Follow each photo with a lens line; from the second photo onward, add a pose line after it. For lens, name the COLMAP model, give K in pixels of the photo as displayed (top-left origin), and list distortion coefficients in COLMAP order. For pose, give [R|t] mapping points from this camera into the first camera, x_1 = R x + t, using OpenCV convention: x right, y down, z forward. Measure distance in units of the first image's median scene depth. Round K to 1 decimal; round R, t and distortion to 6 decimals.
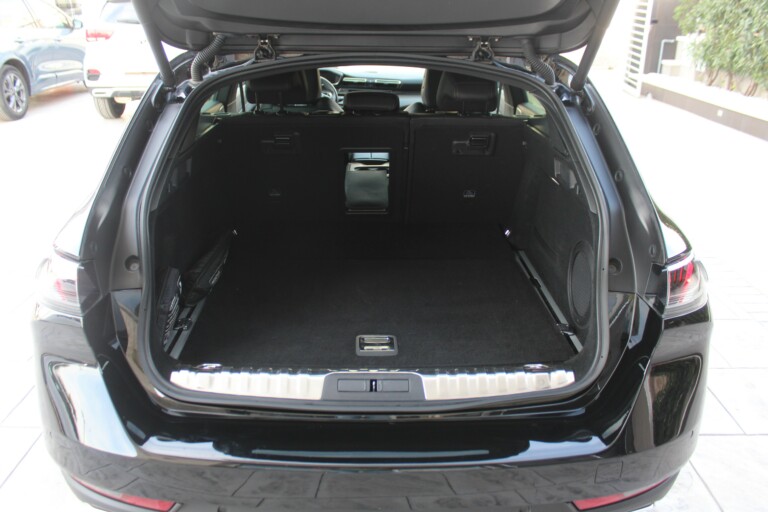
lens RADIAL K [[640.3, 0, 384.0], [0, 640.3, 256.0], [0, 0, 1]] dist [-0.168796, 0.134898]
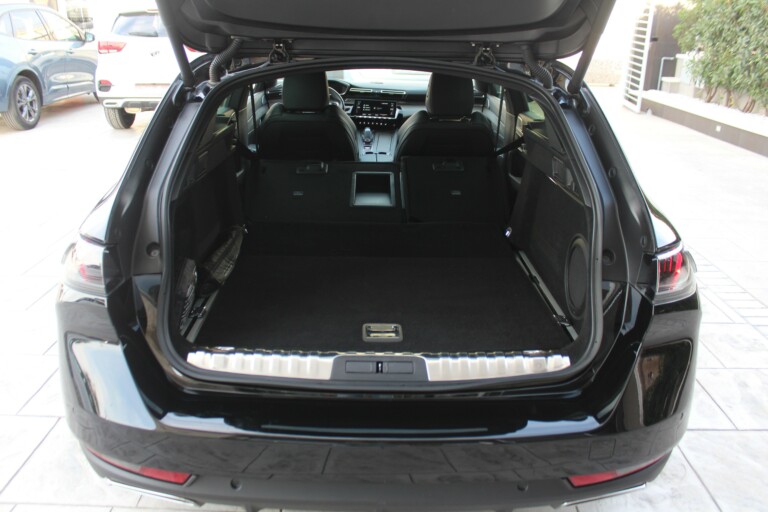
lens RADIAL K [[636.6, 0, 384.0], [0, 636.6, 256.0], [0, 0, 1]] dist [-0.169394, 0.135407]
pose [[0.999950, 0.009161, -0.003964, -0.002460], [-0.009253, 0.999674, -0.023788, 0.016255], [0.003745, 0.023824, 0.999709, -0.020617]]
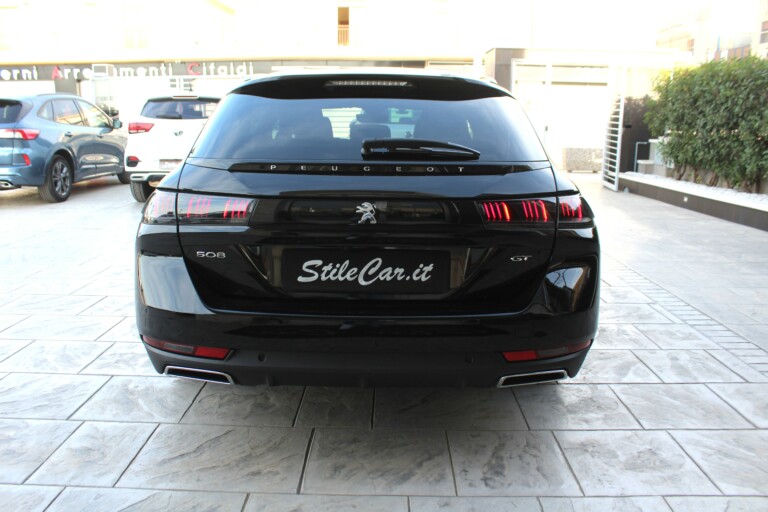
lens RADIAL K [[628.8, 0, 384.0], [0, 628.8, 256.0], [0, 0, 1]] dist [-0.169827, 0.134480]
pose [[0.999953, 0.005615, -0.007868, 0.012176], [-0.006931, 0.983861, -0.178800, 0.150076], [0.006737, 0.178846, 0.983854, -0.164525]]
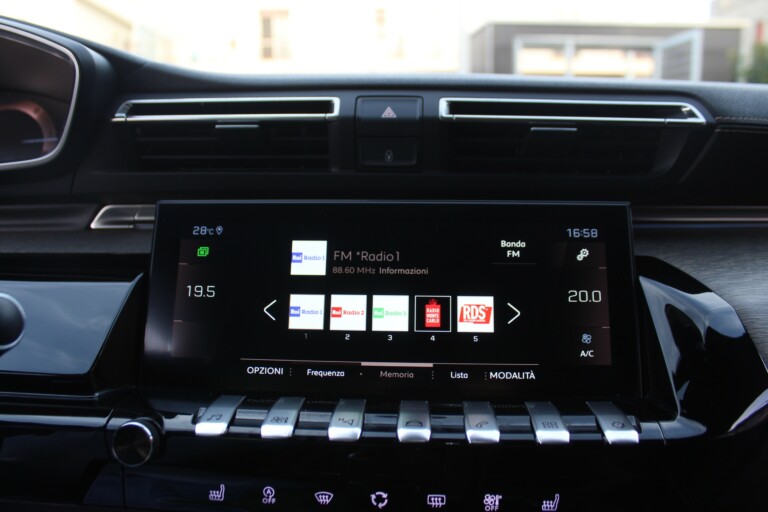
lens RADIAL K [[640.3, 0, 384.0], [0, 640.3, 256.0], [0, 0, 1]] dist [-0.168796, 0.134898]
pose [[0.994831, -0.038475, 0.093969, -0.032123], [0.060710, 0.967184, -0.246718, -0.231379], [-0.081393, 0.251147, 0.964521, 0.912354]]
